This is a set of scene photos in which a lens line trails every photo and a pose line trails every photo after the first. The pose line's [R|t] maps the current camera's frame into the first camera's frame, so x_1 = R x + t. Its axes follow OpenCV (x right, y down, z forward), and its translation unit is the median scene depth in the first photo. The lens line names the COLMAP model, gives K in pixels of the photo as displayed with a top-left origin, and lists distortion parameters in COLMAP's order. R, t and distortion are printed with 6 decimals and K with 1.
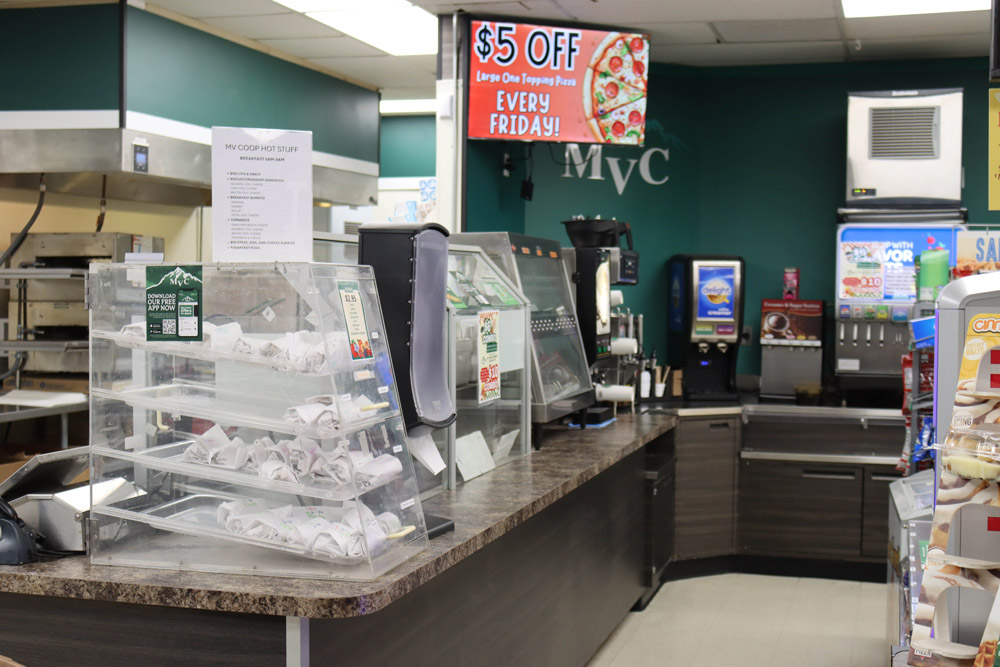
lens RADIAL K [[1359.7, 0, 500.0], [0, 1359.7, 333.5], [0, 0, 1]] dist [-0.035340, -0.013143]
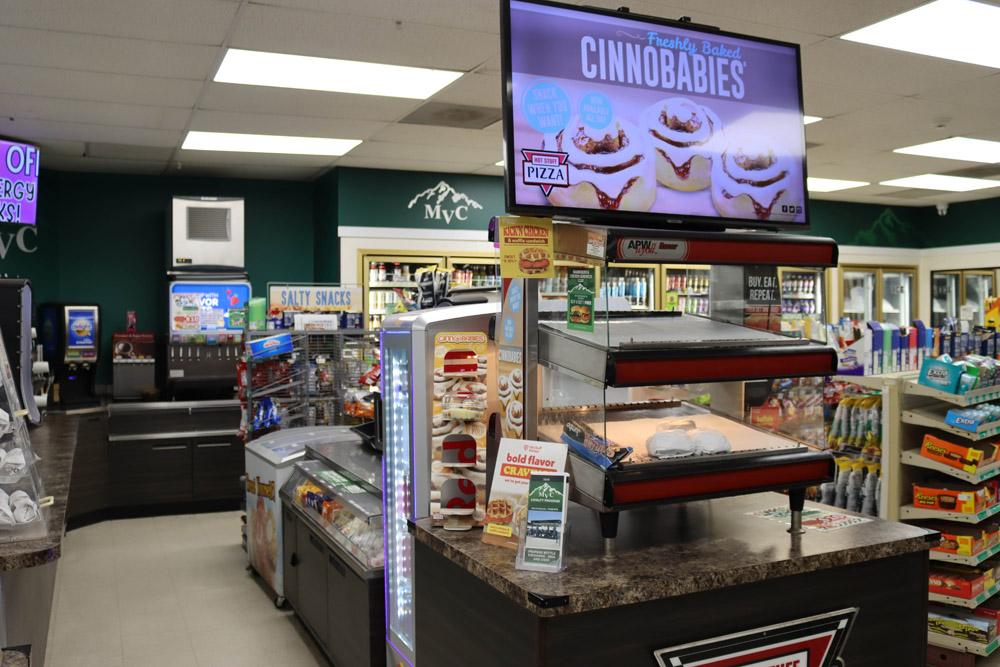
lens RADIAL K [[900.3, 0, 500.0], [0, 900.3, 333.5], [0, 0, 1]] dist [-0.091970, 0.000049]
pose [[0.753429, -0.024518, 0.657072, -0.128453], [0.039080, 0.999208, -0.007527, -0.000303], [-0.656367, 0.031349, 0.753791, 0.005260]]
